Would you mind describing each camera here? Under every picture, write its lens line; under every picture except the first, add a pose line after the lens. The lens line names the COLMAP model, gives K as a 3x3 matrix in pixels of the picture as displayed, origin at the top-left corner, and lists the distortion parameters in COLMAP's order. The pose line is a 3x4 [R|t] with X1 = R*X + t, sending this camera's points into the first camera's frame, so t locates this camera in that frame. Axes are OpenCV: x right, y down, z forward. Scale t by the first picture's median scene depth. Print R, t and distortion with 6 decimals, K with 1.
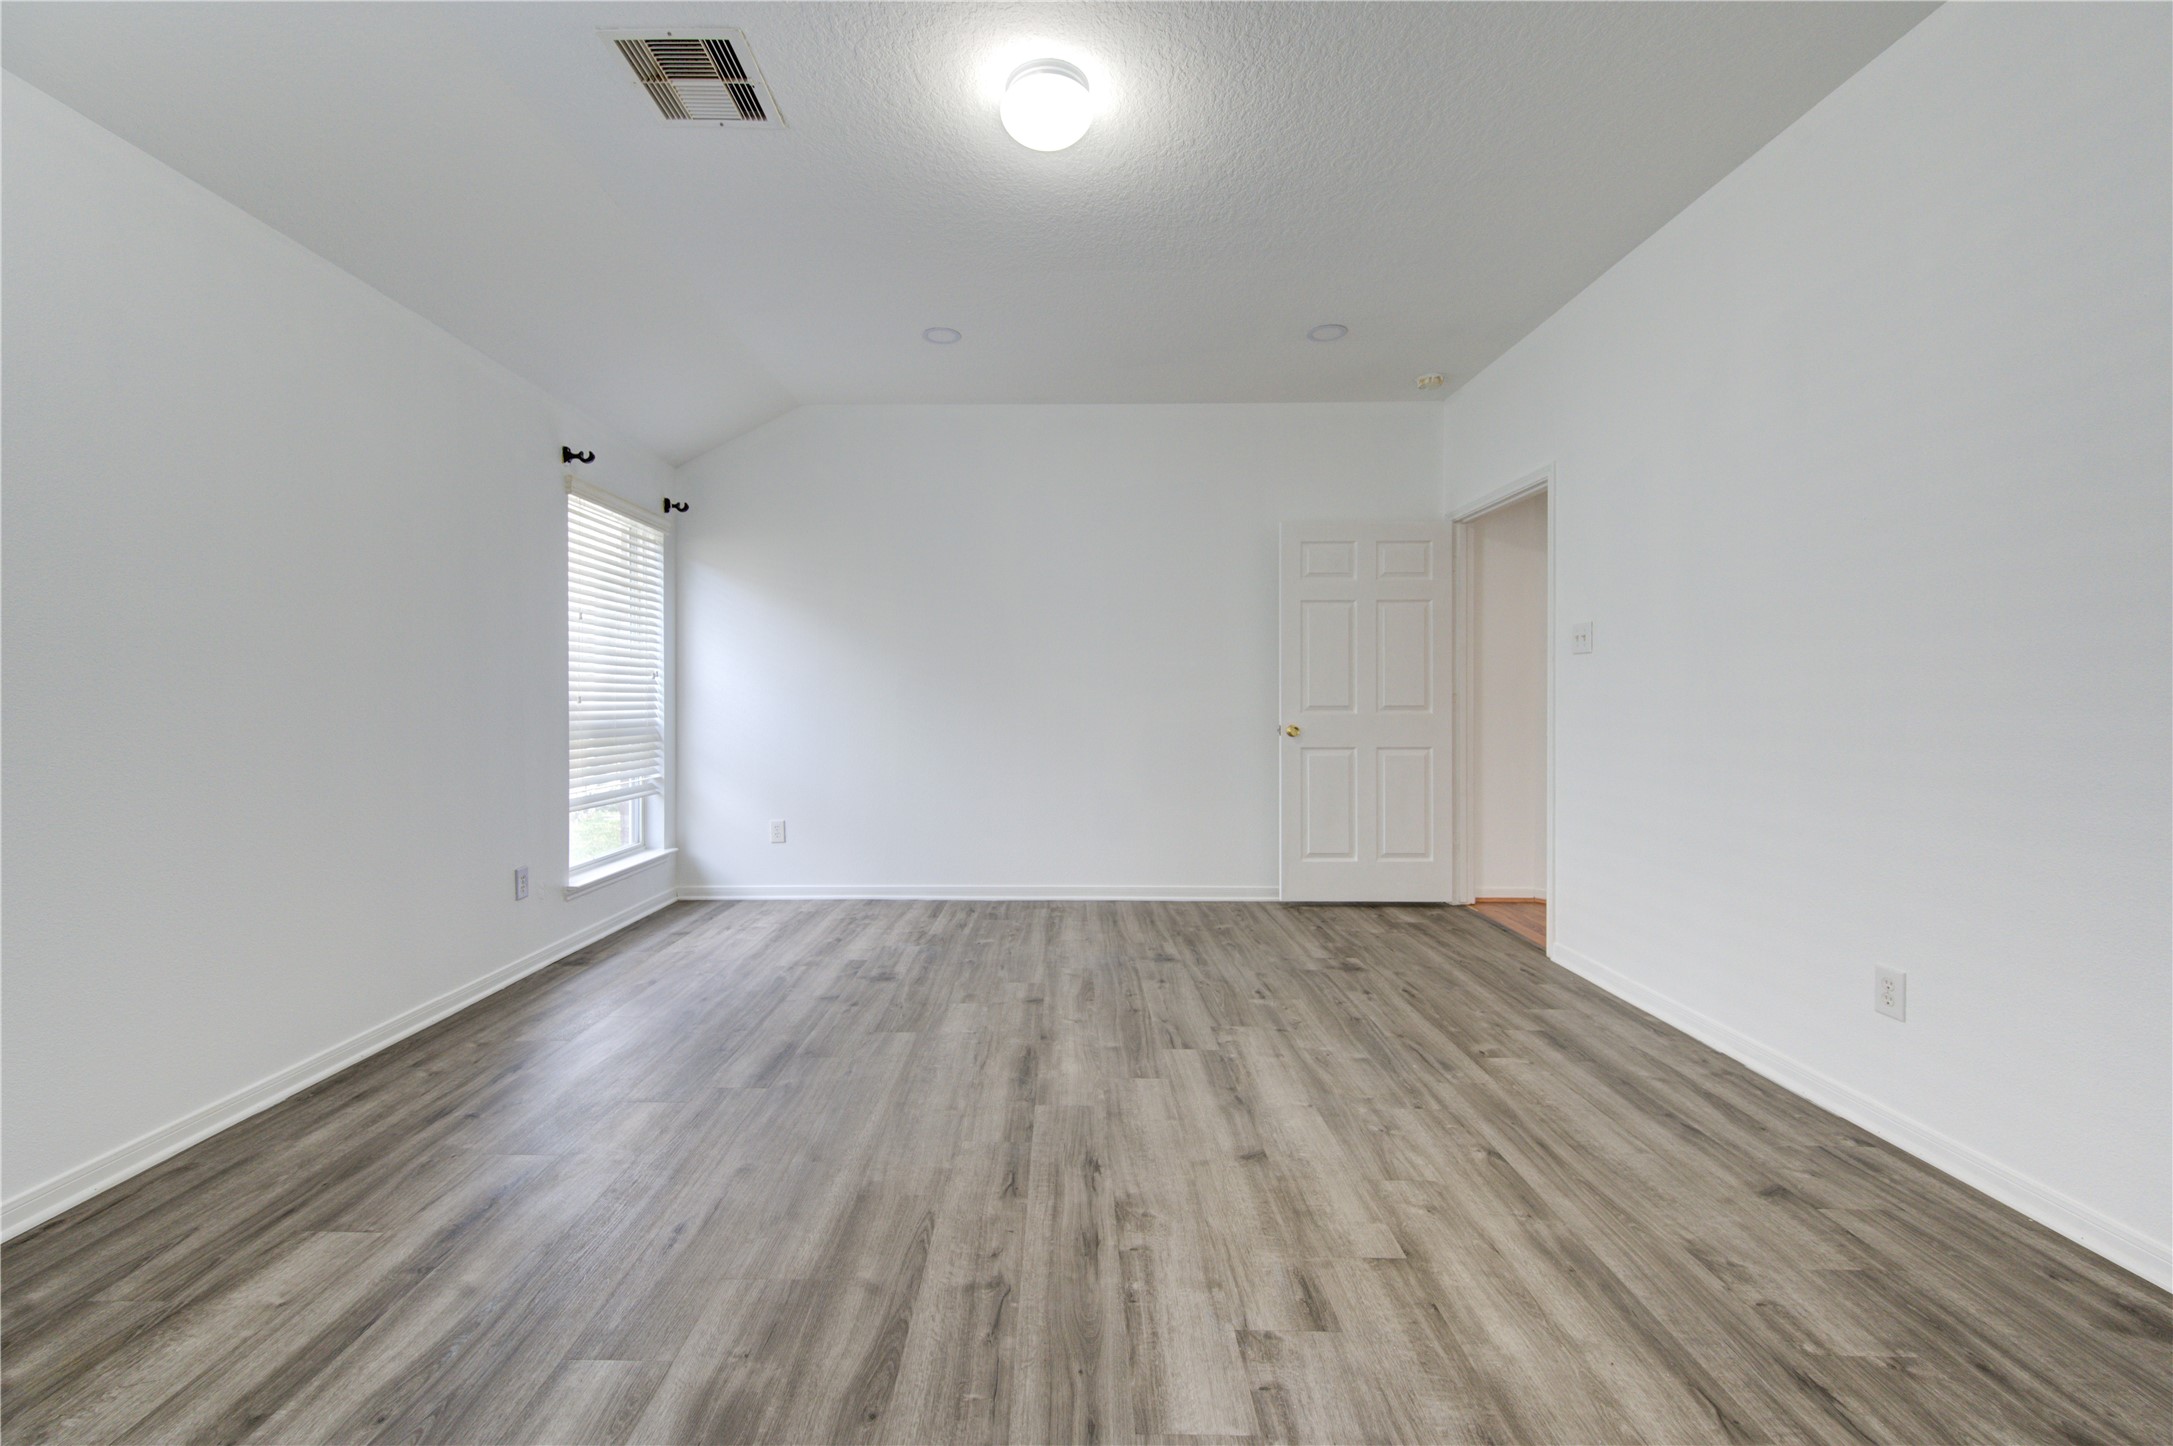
lens RADIAL K [[860.8, 0, 1080.1], [0, 860.8, 702.5], [0, 0, 1]] dist [0.001080, -0.000299]
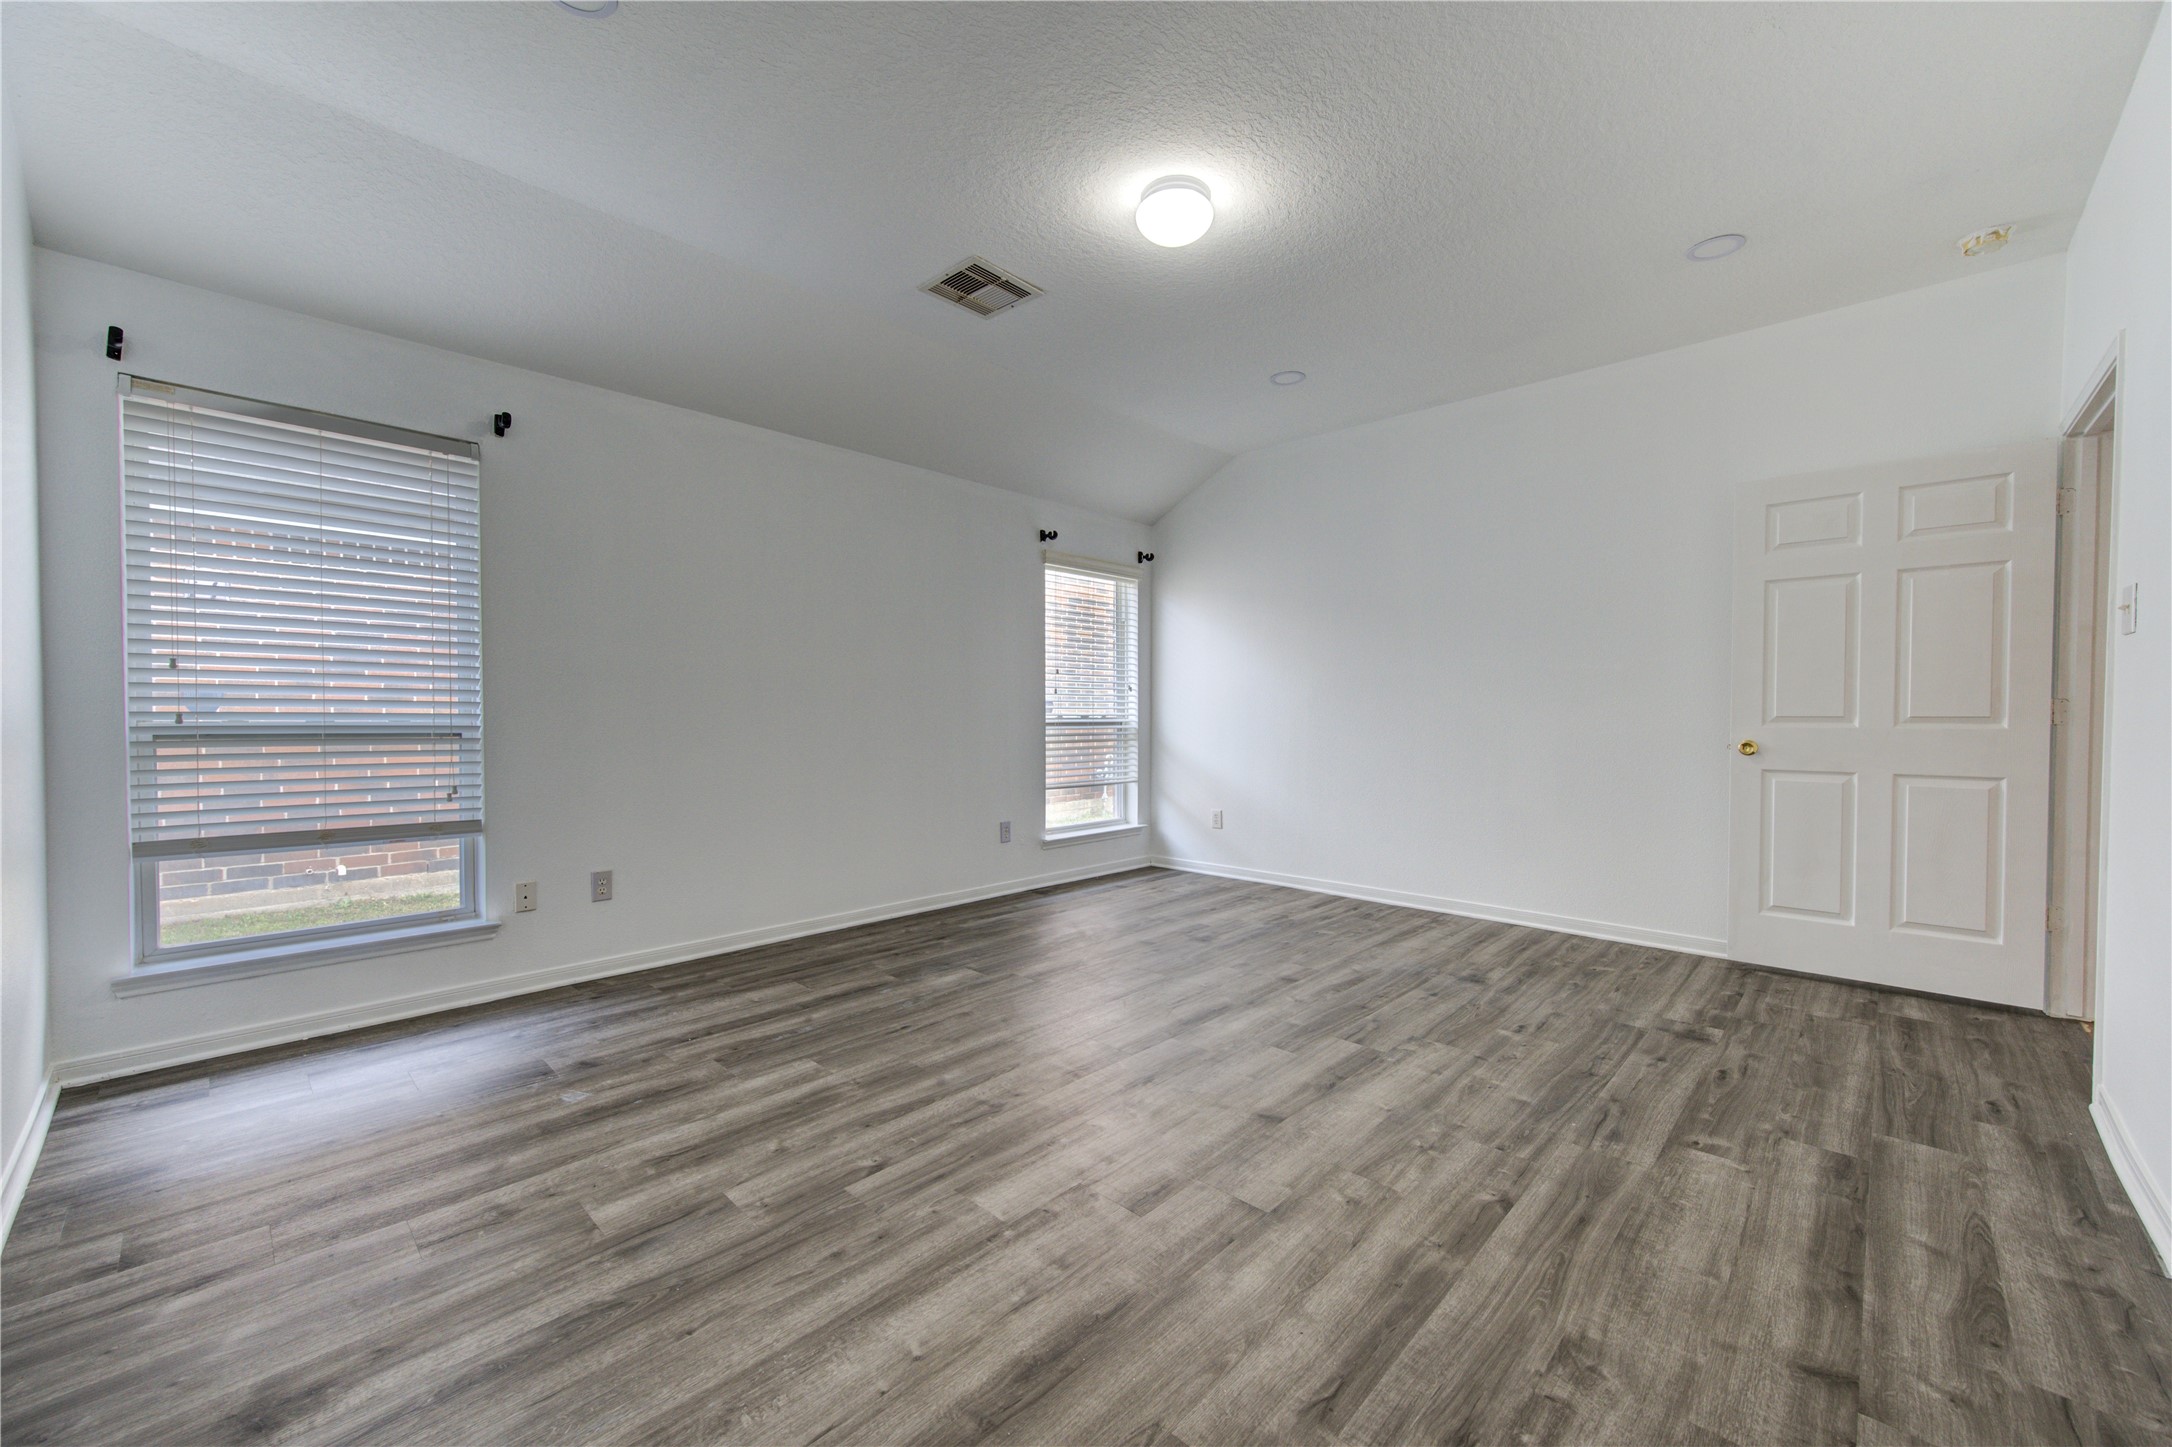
lens RADIAL K [[849.4, 0, 1096.1], [0, 849.4, 729.7], [0, 0, 1]] dist [0.000677, -0.000228]
pose [[0.735636, 0.015684, -0.677195, 0.577748], [-0.002964, 0.999797, 0.019935, 0.004759], [0.677370, -0.012658, 0.735534, 0.037887]]
